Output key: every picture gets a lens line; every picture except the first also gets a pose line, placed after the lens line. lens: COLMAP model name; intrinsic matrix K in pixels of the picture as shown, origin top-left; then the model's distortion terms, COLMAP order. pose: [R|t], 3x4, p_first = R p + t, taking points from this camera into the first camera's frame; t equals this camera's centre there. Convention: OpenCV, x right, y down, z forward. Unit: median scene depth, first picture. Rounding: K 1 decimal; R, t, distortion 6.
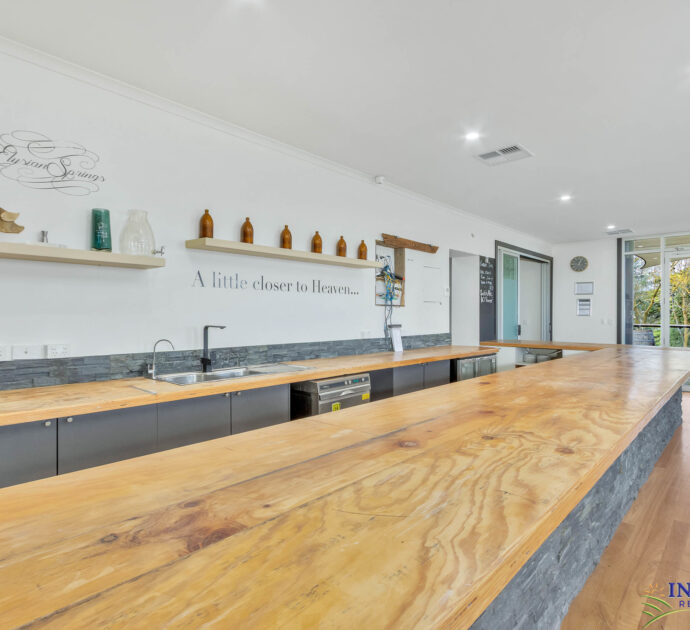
lens RADIAL K [[443.0, 0, 343.2], [0, 443.0, 314.2], [0, 0, 1]] dist [0.010245, 0.003989]
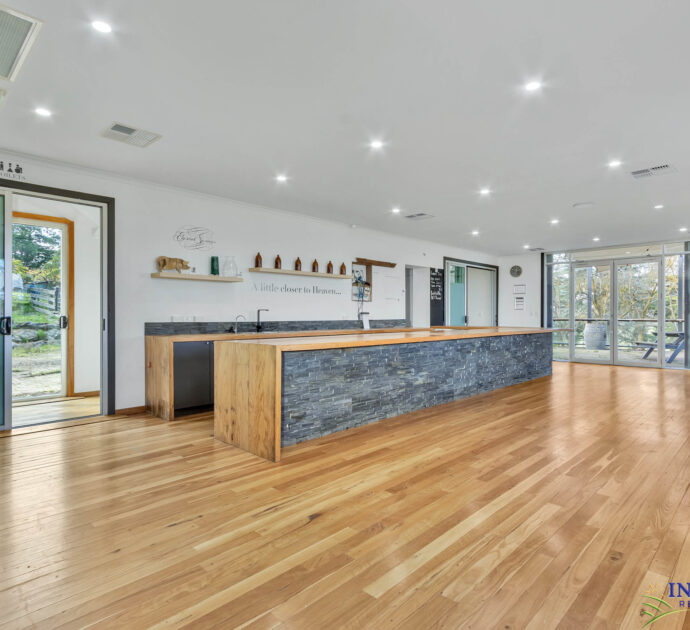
lens RADIAL K [[443.0, 0, 344.2], [0, 443.0, 316.4], [0, 0, 1]] dist [0.010245, 0.003989]
pose [[0.999413, -0.001159, -0.034226, 0.098462], [0.001337, 0.999986, 0.005192, 0.029861], [0.034220, -0.005234, 0.999401, -0.658344]]
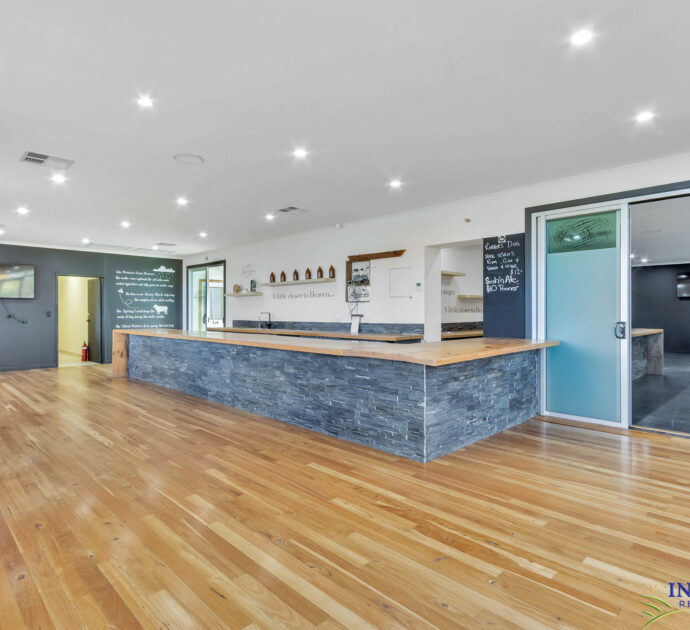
lens RADIAL K [[443.0, 0, 339.6], [0, 443.0, 314.9], [0, 0, 1]] dist [0.010245, 0.003989]
pose [[-0.064351, 0.002934, -0.997923, 1.629897], [0.001221, 0.999995, 0.002861, 0.020647], [0.997927, -0.001035, -0.064354, 1.054647]]
